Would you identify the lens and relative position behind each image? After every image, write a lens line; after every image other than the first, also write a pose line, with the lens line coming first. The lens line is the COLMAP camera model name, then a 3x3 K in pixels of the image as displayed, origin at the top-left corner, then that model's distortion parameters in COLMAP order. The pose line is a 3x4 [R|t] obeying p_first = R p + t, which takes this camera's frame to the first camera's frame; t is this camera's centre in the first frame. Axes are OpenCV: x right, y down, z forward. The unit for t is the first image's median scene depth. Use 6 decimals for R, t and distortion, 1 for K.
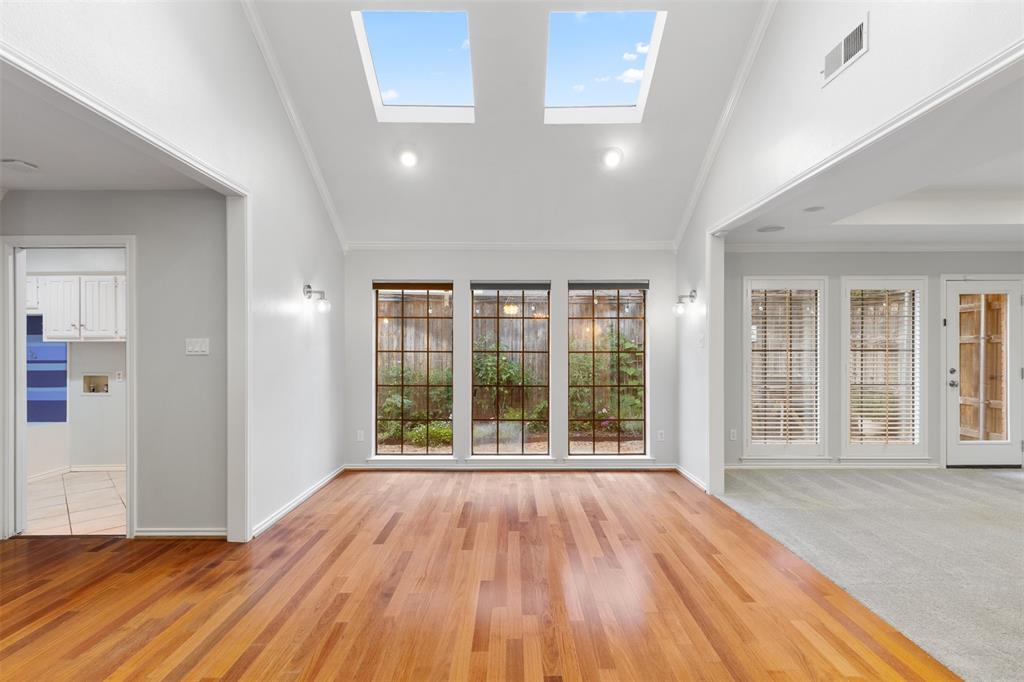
lens RADIAL K [[475.4, 0, 503.8], [0, 475.4, 344.8], [0, 0, 1]] dist [0.012713, -0.003262]
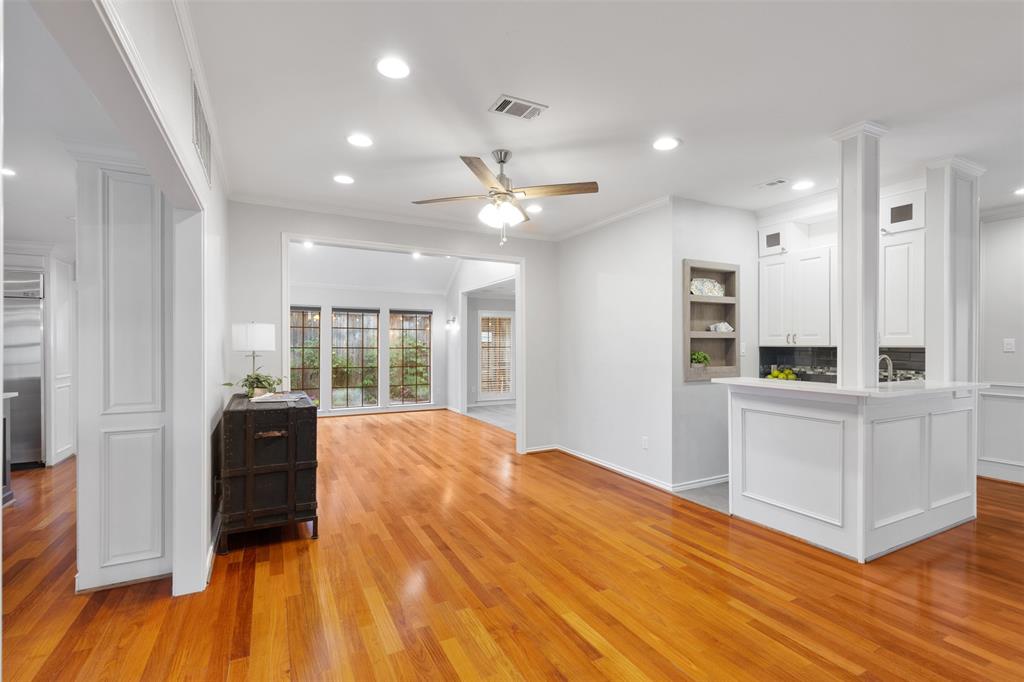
lens RADIAL K [[475.4, 0, 517.5], [0, 475.4, 346.2], [0, 0, 1]] dist [0.012713, -0.003262]
pose [[0.880529, 0.000900, 0.473991, -0.295203], [-0.002000, 0.999996, 0.001817, 0.004052], [-0.473987, -0.002548, 0.880528, -0.830419]]
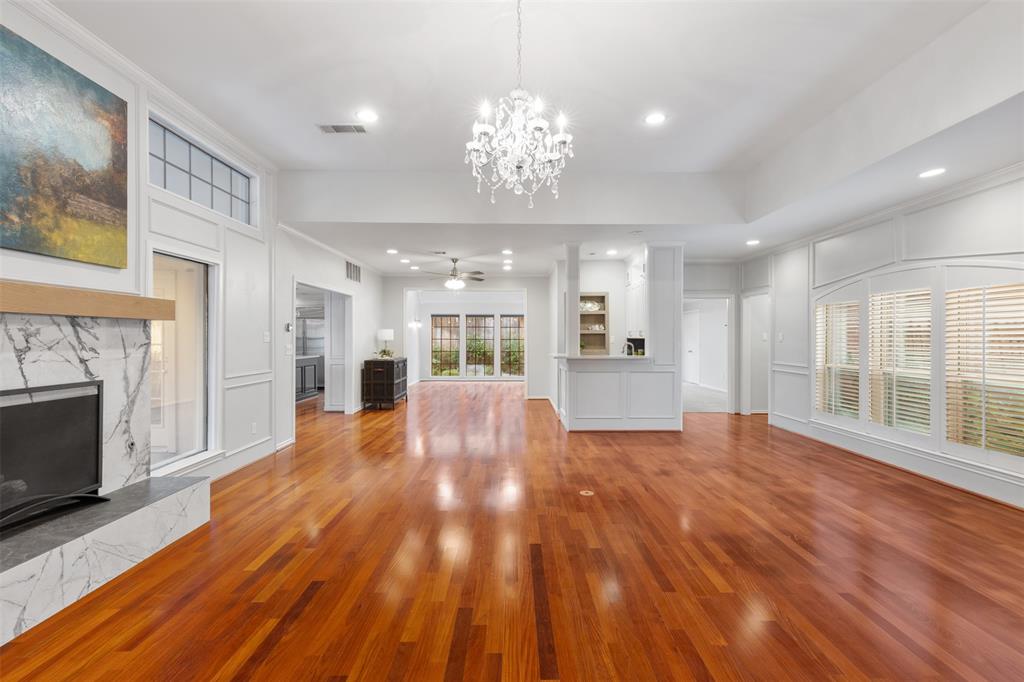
lens RADIAL K [[475.4, 0, 516.0], [0, 475.4, 338.0], [0, 0, 1]] dist [0.012713, -0.003262]
pose [[0.999647, 0.001539, 0.026520, 0.153268], [-0.001569, 0.999998, 0.001126, 0.003823], [-0.026518, -0.001167, 0.999648, -1.826435]]
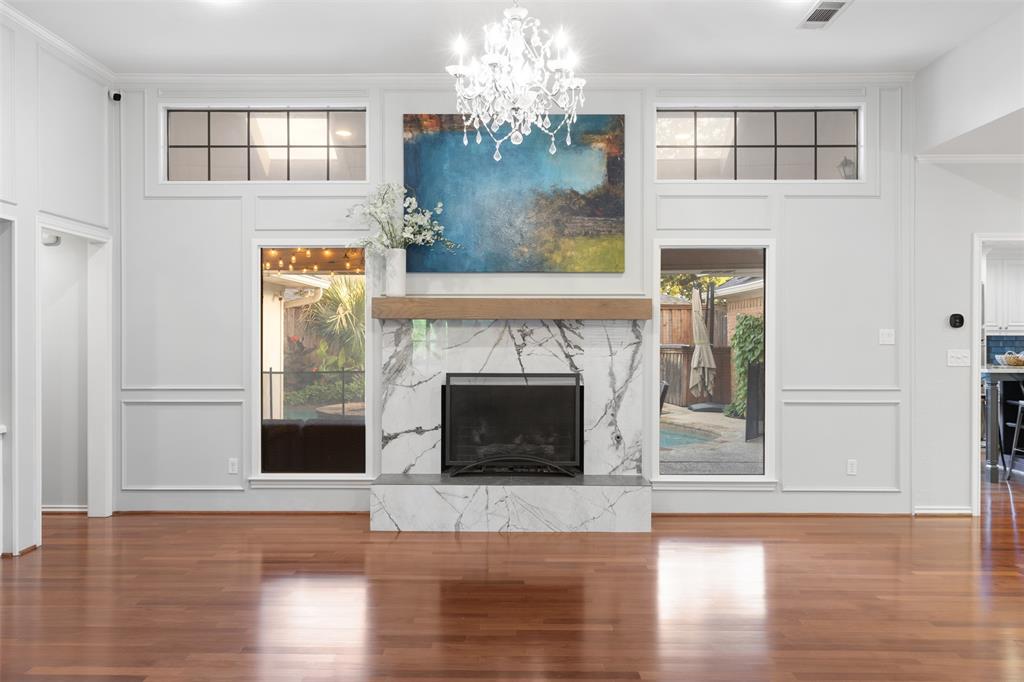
lens RADIAL K [[818.8, 0, 510.1], [0, 818.8, 340.4], [0, 0, 1]] dist [0.005377, -0.006880]
pose [[-0.013943, 0.004778, -0.999891, 0.844213], [-0.002710, 0.999985, 0.004816, 0.004677], [0.999899, 0.002777, -0.013930, -1.293229]]
